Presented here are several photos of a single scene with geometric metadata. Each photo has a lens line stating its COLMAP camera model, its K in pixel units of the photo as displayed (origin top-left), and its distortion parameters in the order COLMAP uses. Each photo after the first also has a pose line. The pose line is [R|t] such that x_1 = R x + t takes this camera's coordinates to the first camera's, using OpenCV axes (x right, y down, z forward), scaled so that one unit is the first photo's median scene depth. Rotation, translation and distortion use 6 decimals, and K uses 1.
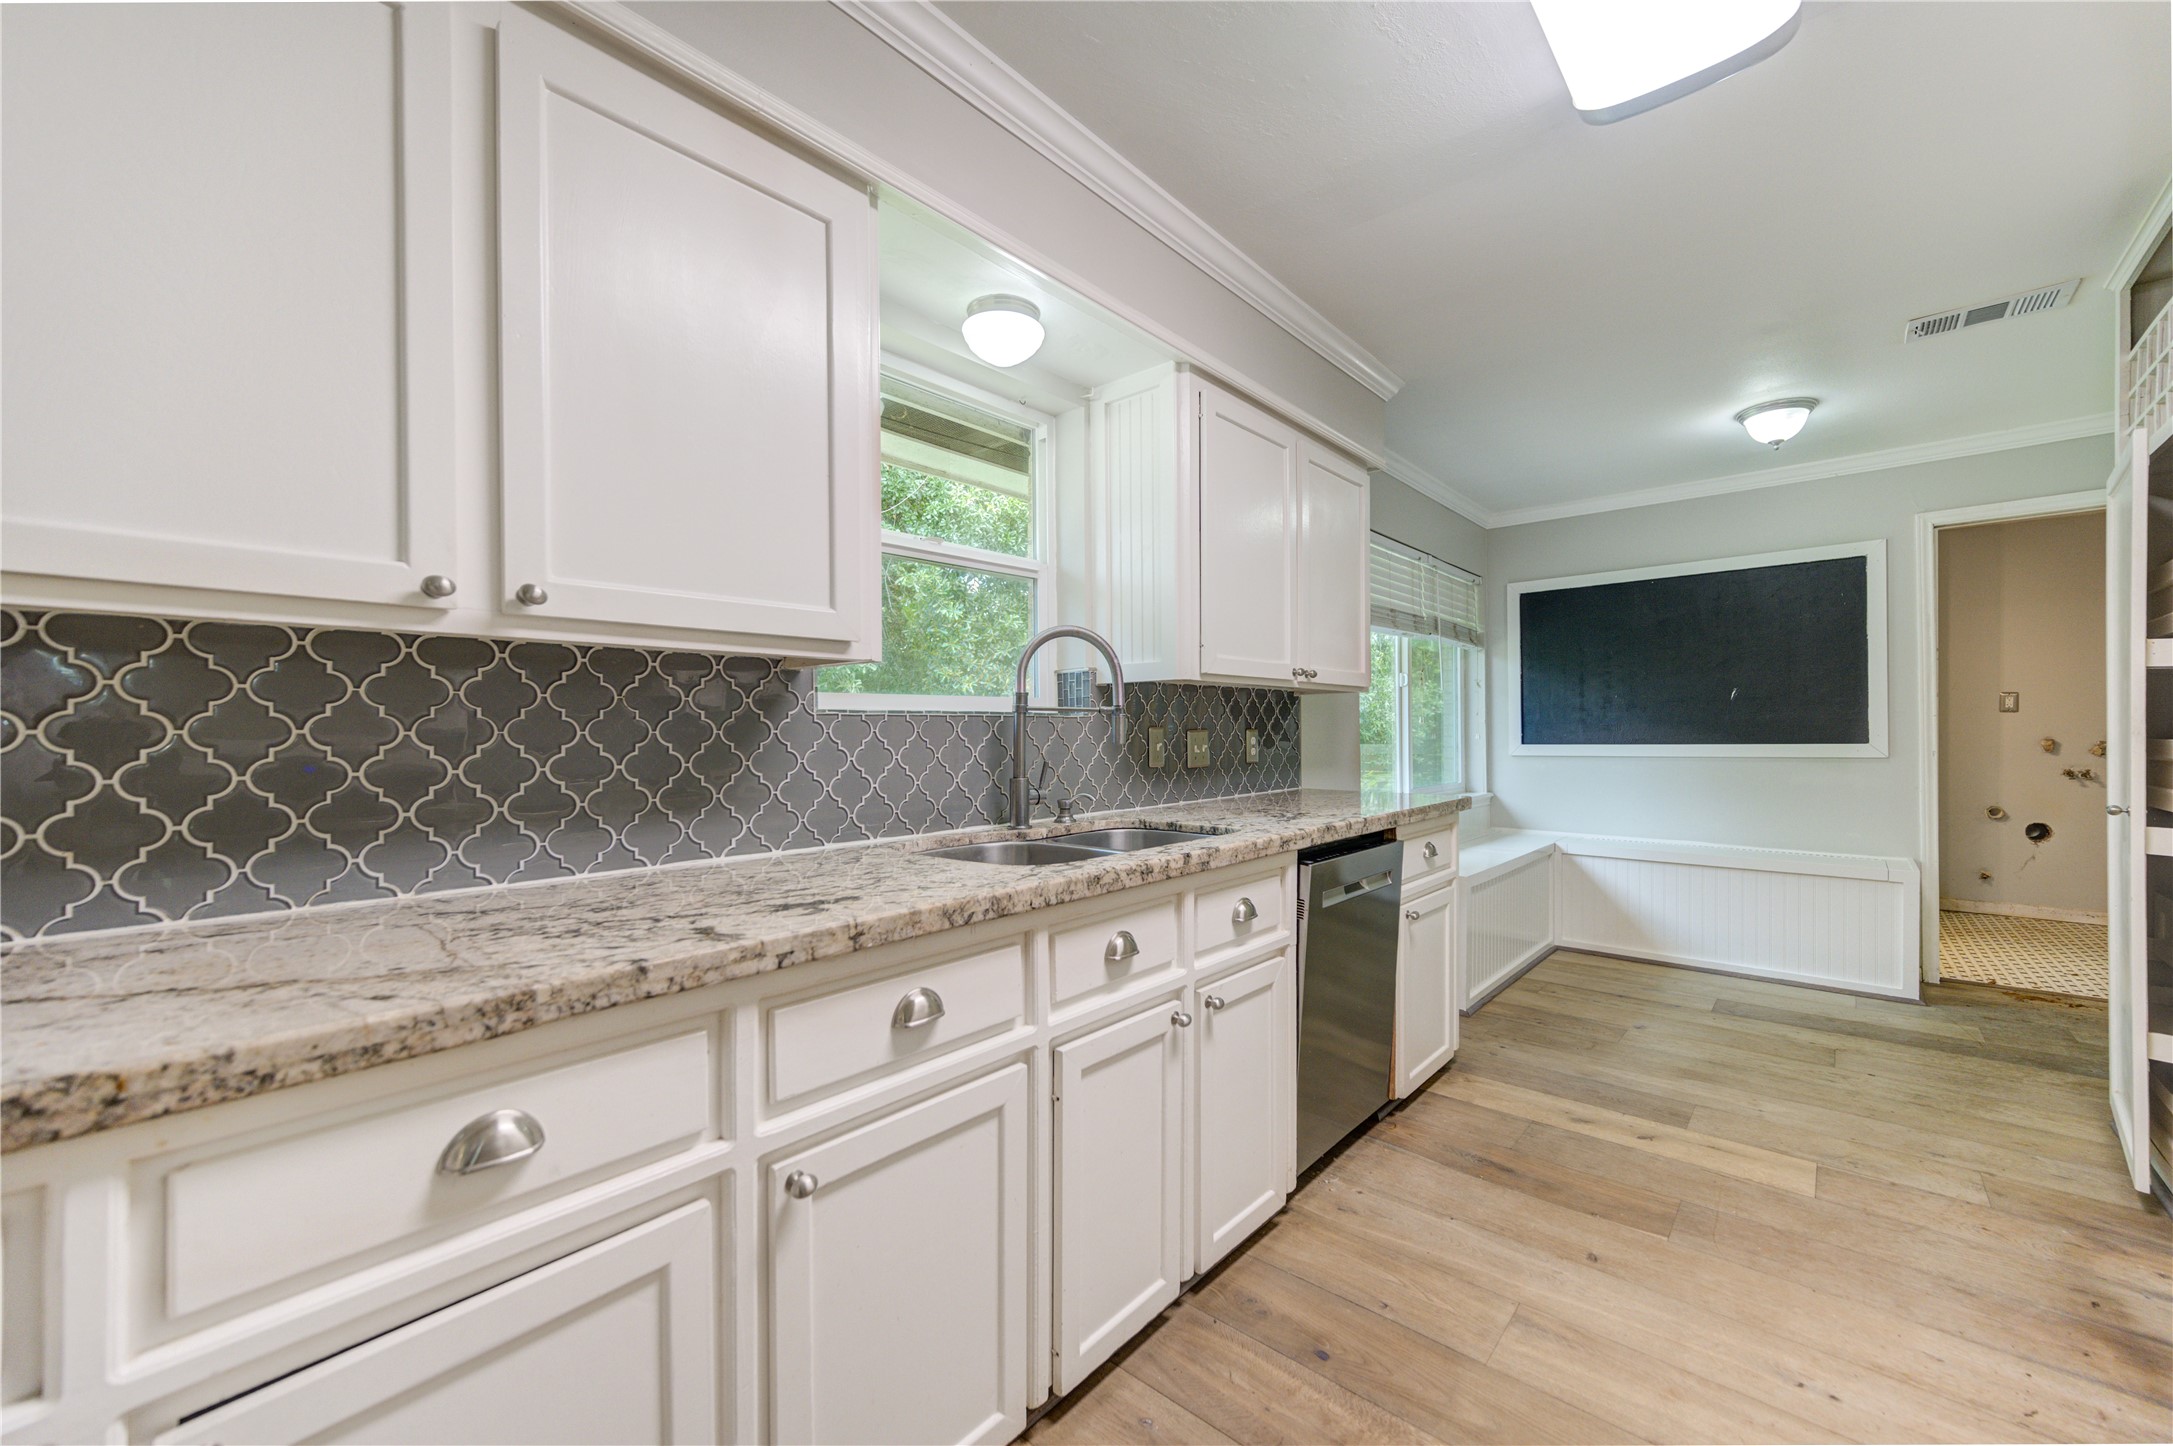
lens RADIAL K [[850.0, 0, 1095.9], [0, 850.0, 730.3], [0, 0, 1]] dist [0.005399, -0.000310]
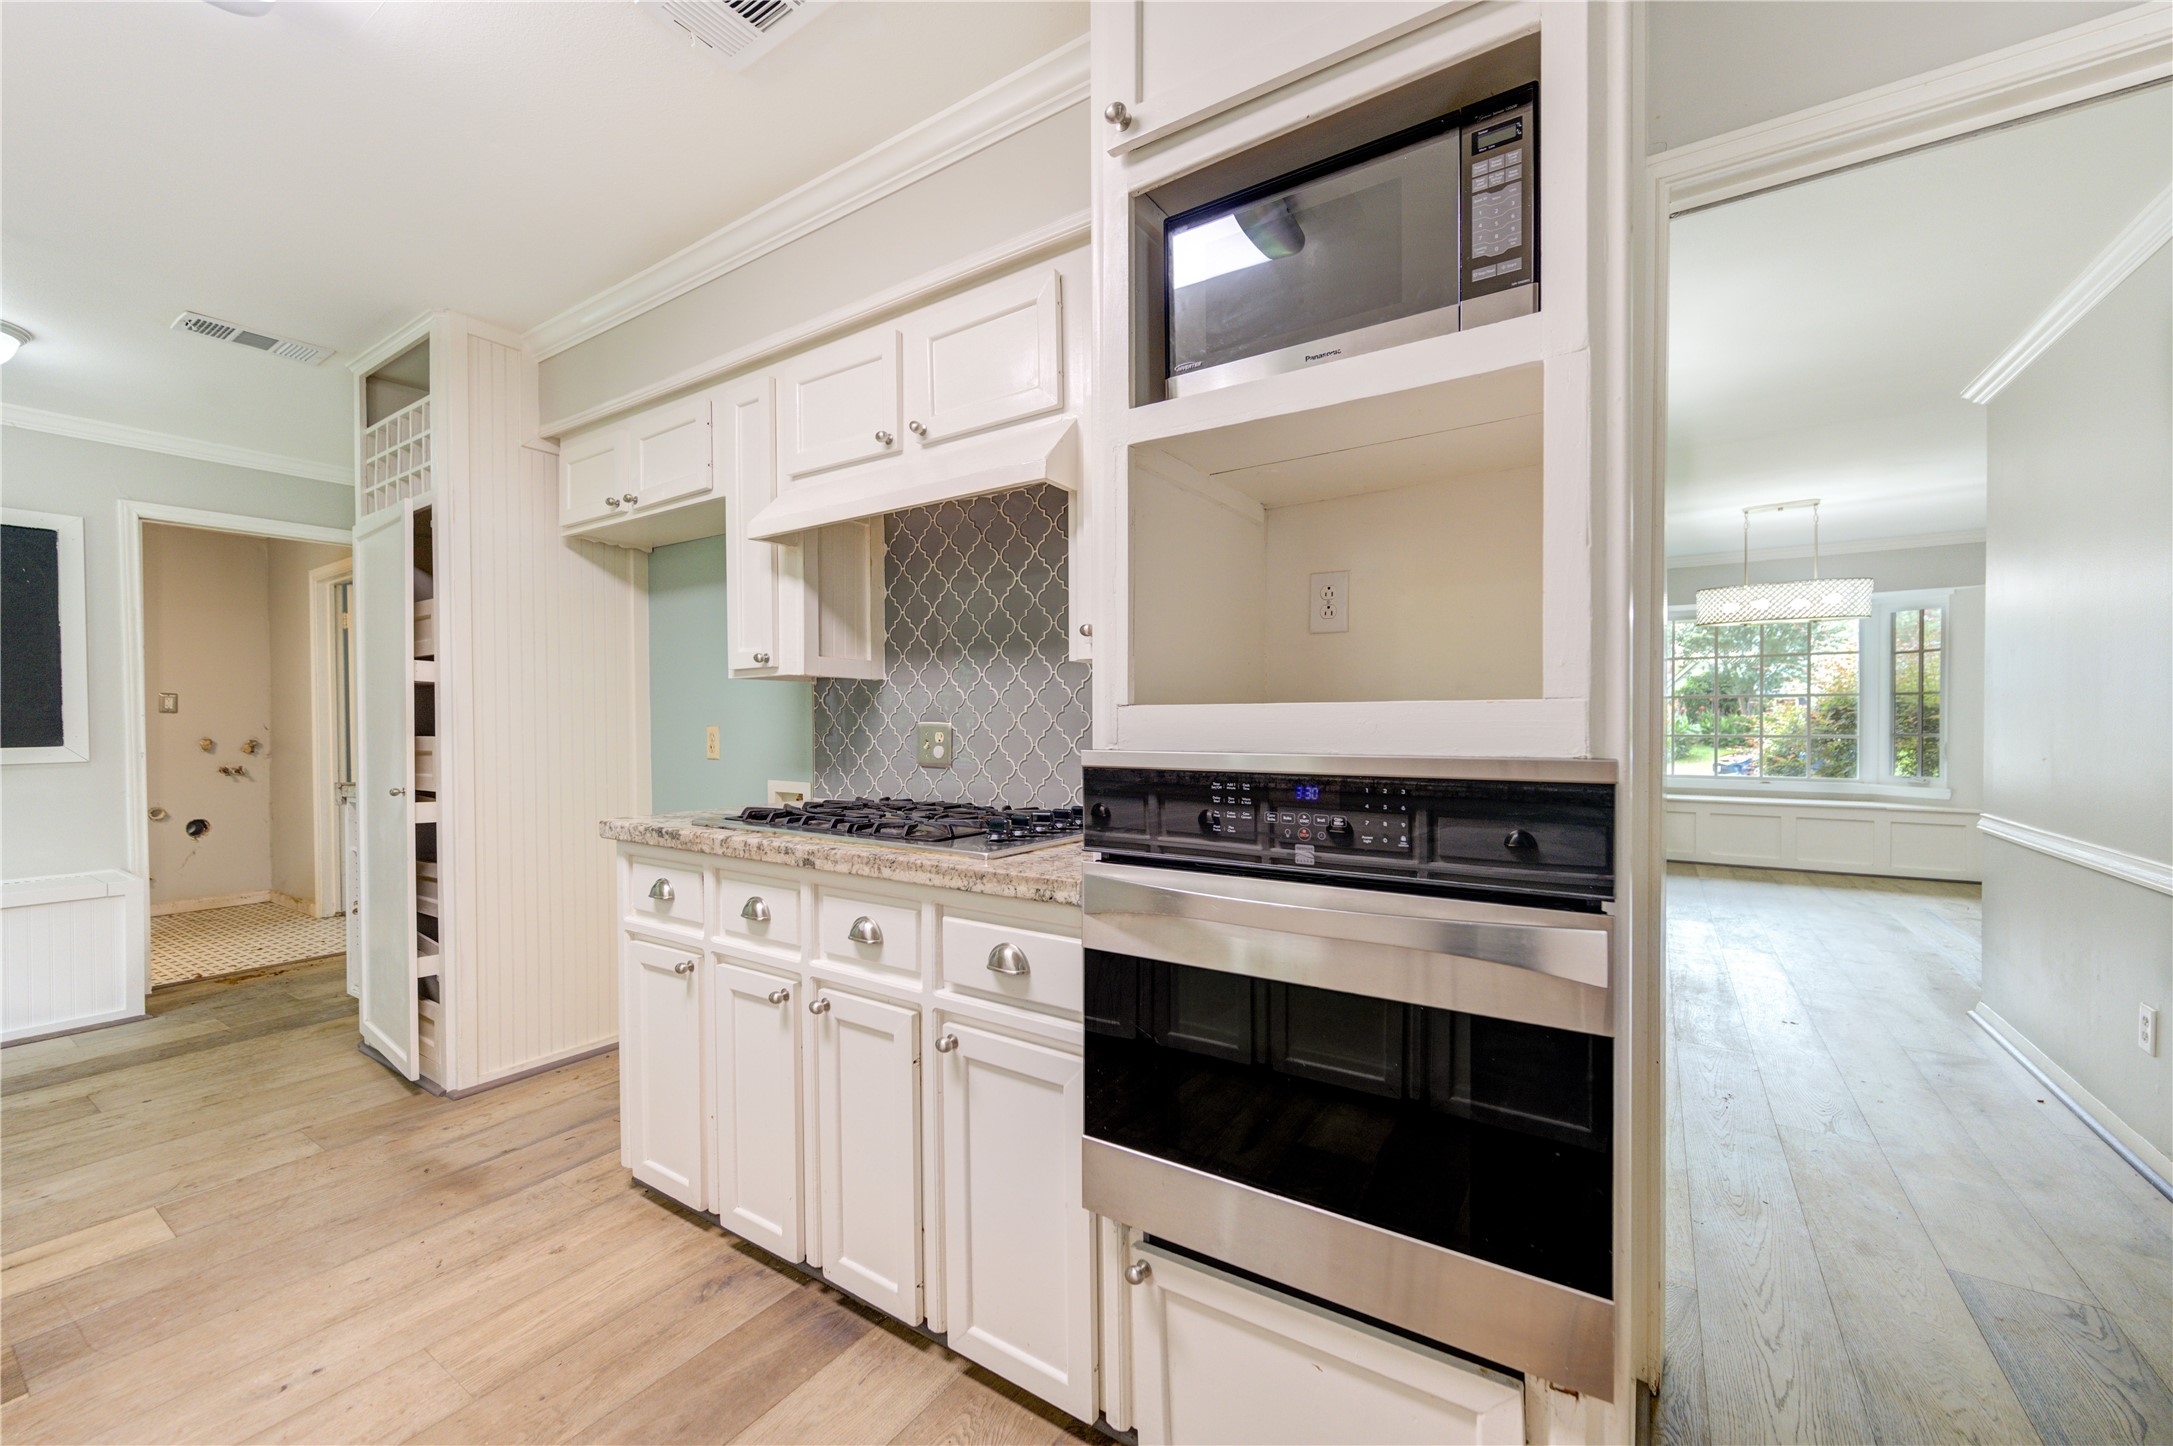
lens RADIAL K [[850.0, 0, 1087.9], [0, 850.0, 733.1], [0, 0, 1]] dist [0.005399, -0.000310]
pose [[-0.135214, -0.005991, 0.990798, -0.176976], [0.005014, 0.999965, 0.006731, 0.001940], [-0.990804, 0.005878, -0.135179, 0.127589]]
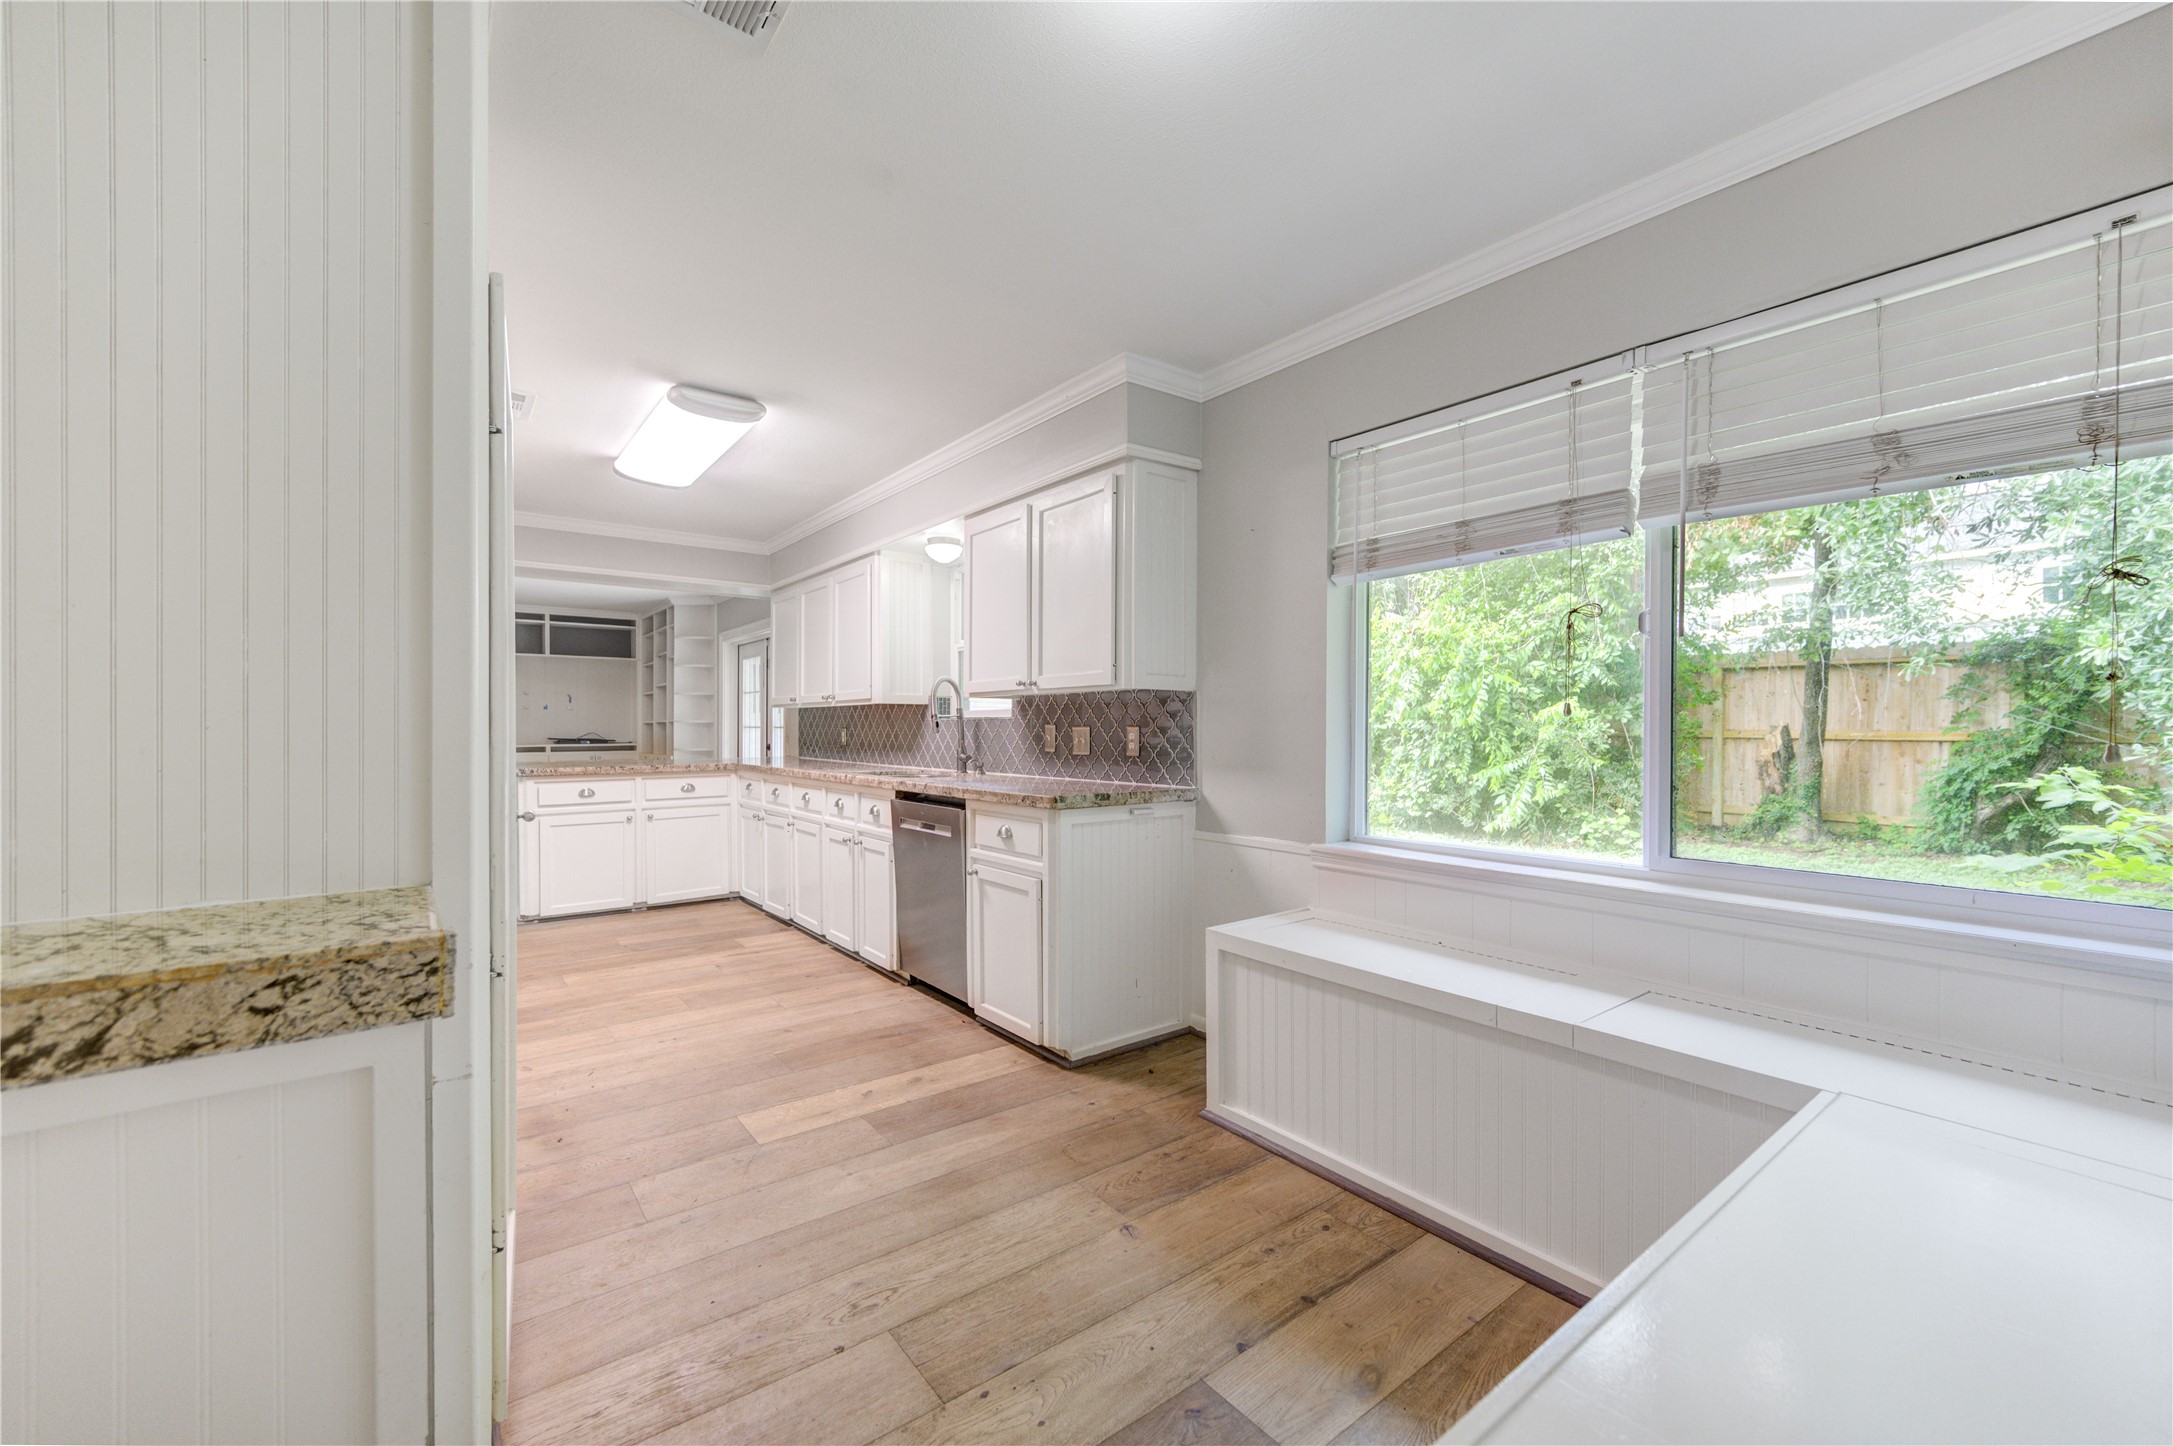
lens RADIAL K [[850.0, 0, 1096.4], [0, 850.0, 733.7], [0, 0, 1]] dist [0.005399, -0.000310]
pose [[-0.180103, 0.002712, -0.983644, 1.660043], [-0.007820, 0.999961, 0.004189, 0.007196], [0.983617, 0.008447, -0.180075, 1.475468]]
